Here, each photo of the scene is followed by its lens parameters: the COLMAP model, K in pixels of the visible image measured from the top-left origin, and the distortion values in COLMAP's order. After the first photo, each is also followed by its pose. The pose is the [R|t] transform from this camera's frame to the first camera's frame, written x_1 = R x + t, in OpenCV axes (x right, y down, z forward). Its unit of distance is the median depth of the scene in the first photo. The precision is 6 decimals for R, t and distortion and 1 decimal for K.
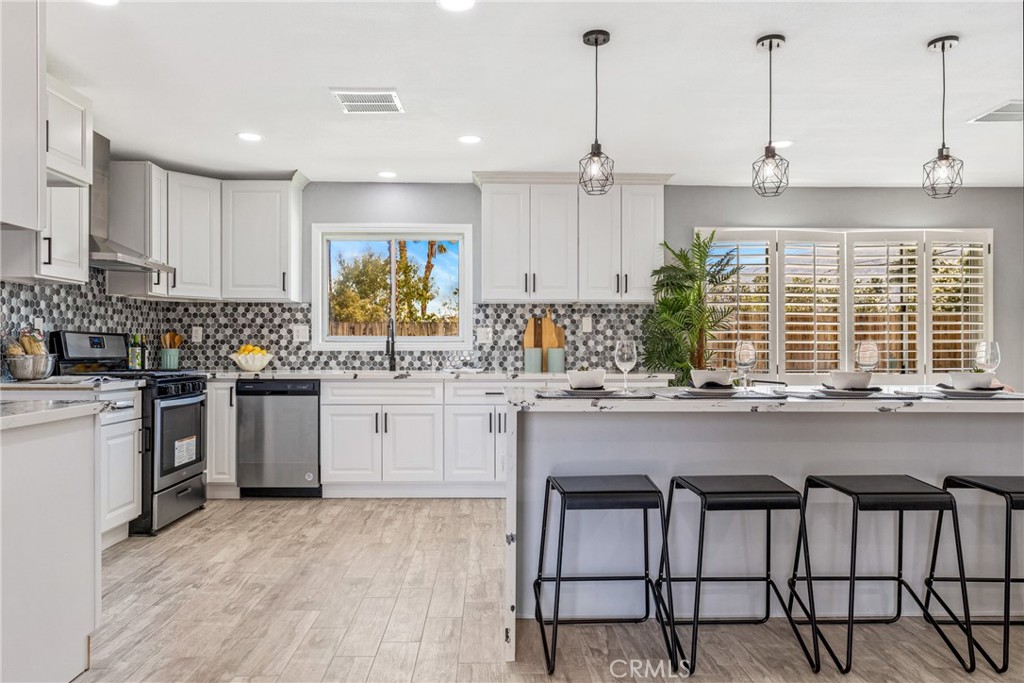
lens RADIAL K [[693.7, 0, 512.8], [0, 693.7, 337.2], [0, 0, 1]] dist [0.004735, 0.002616]
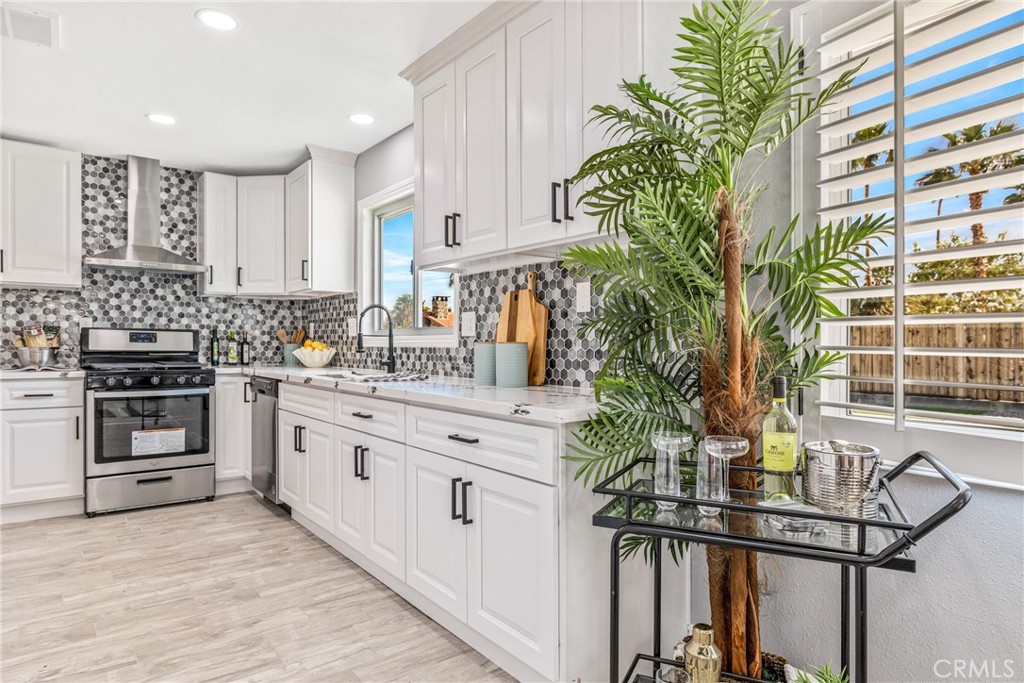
lens RADIAL K [[596.8, 0, 512.2], [0, 596.8, 339.4], [0, 0, 1]] dist [-0.003418, -0.006125]
pose [[0.586946, -0.005507, -0.809607, 0.439057], [0.007473, 0.999971, -0.001384, 0.013140], [0.809592, -0.005238, 0.586970, 0.715828]]
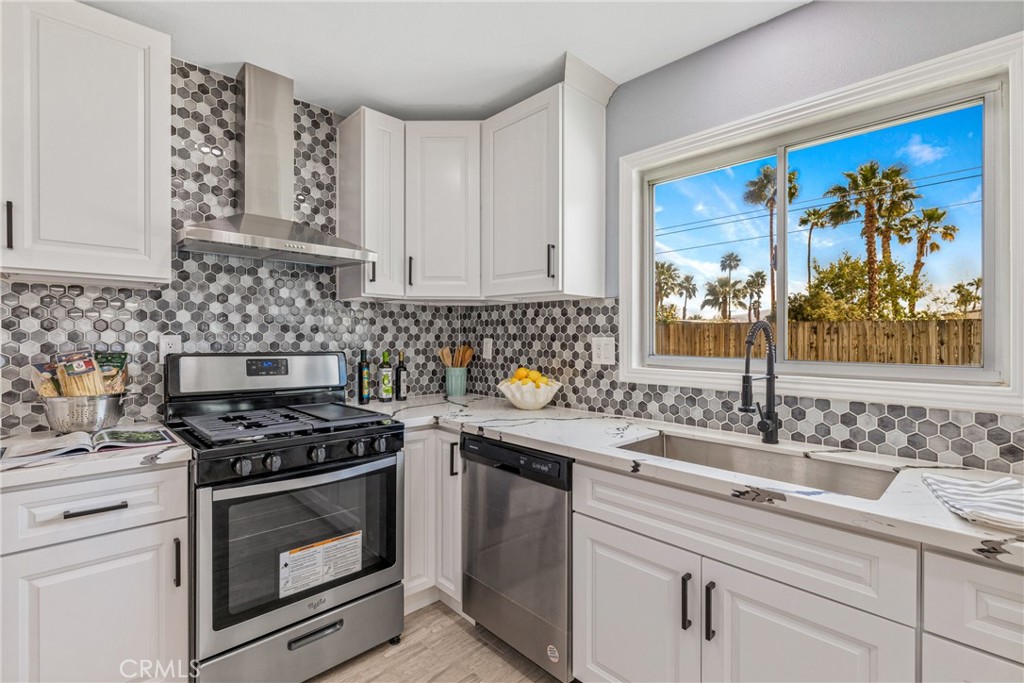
lens RADIAL K [[468.5, 0, 508.1], [0, 468.5, 335.3], [0, 0, 1]] dist [-0.007792, 0.000927]
pose [[0.664101, 0.001481, -0.747641, -0.063082], [0.003282, 0.999983, 0.004896, -0.020502], [0.747635, -0.005706, 0.664085, 0.678229]]
